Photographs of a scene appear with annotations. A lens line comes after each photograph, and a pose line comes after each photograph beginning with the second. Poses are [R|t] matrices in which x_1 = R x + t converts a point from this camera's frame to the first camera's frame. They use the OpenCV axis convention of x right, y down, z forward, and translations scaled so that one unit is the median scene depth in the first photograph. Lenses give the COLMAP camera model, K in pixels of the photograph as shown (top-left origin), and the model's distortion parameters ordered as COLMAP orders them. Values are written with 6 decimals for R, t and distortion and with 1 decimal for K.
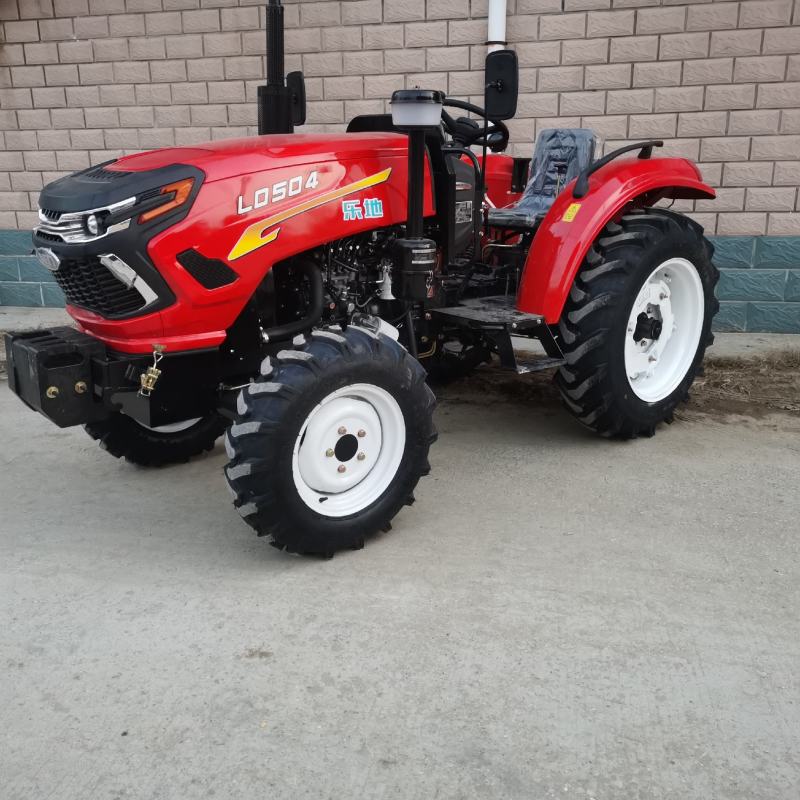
lens RADIAL K [[812.7, 0, 395.4], [0, 812.7, 407.9], [0, 0, 1]] dist [0.021215, 0.000000]
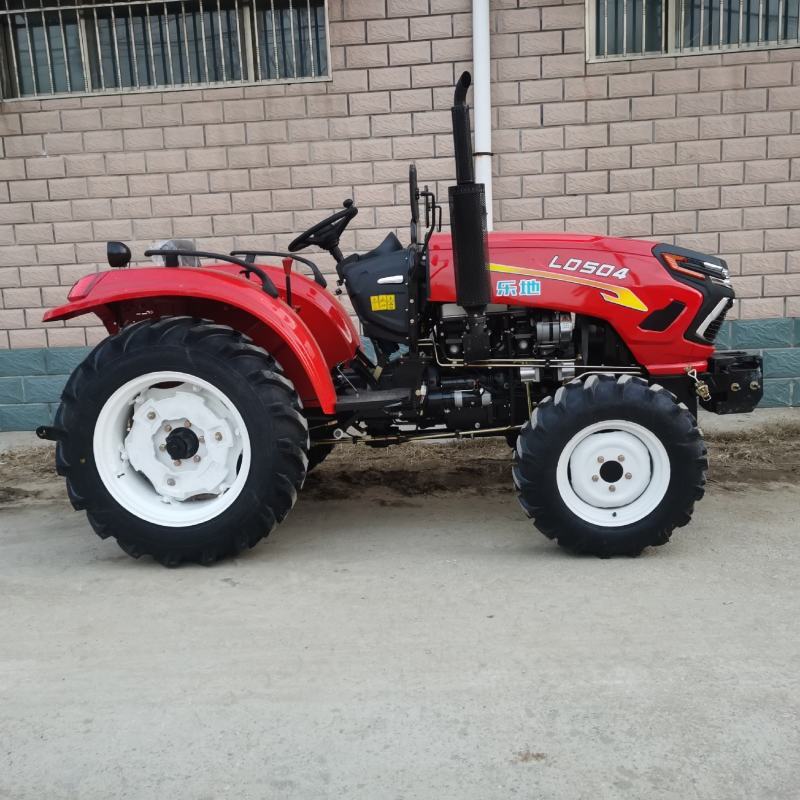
lens RADIAL K [[812.7, 0, 395.9], [0, 812.7, 403.1], [0, 0, 1]] dist [0.021215, 0.000000]
pose [[0.983482, -0.057685, 0.171567, -0.181940], [0.082128, 0.986885, -0.138972, 0.011024], [-0.161301, 0.150767, 0.975321, 0.031429]]
